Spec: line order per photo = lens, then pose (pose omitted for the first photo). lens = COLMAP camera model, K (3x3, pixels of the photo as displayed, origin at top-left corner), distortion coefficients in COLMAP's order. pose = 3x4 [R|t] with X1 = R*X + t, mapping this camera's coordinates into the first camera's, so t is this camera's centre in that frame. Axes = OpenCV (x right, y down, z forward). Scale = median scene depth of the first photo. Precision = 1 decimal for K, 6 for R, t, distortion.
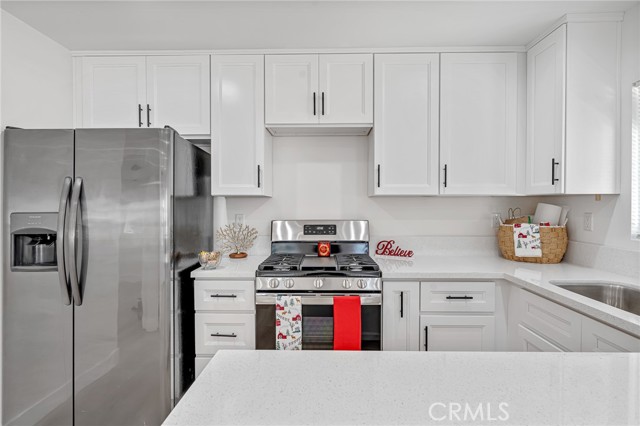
lens RADIAL K [[328.1, 0, 322.2], [0, 328.1, 204.7], [0, 0, 1]] dist [-0.006149, 0.001631]
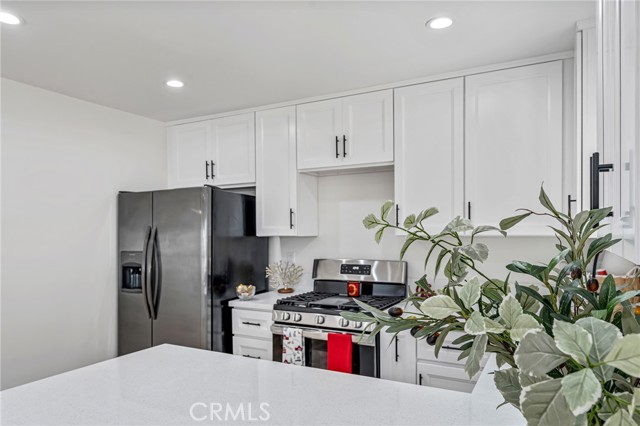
lens RADIAL K [[439.0, 0, 318.6], [0, 439.0, 228.0], [0, 0, 1]] dist [0.003713, 0.000903]
pose [[0.886693, -0.009697, -0.462257, 0.556047], [0.009306, 0.999952, -0.003126, -0.050164], [0.462265, -0.001530, 0.886741, -0.245248]]
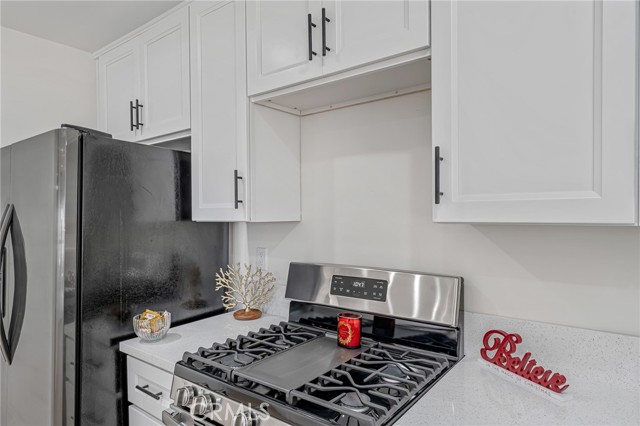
lens RADIAL K [[393.7, 0, 313.3], [0, 393.7, 217.0], [0, 0, 1]] dist [-0.002410, -0.000707]
pose [[0.790309, -0.002641, -0.612703, 0.340713], [0.011244, 0.999885, 0.010193, -0.042827], [0.612605, -0.014945, 0.790248, 0.528033]]
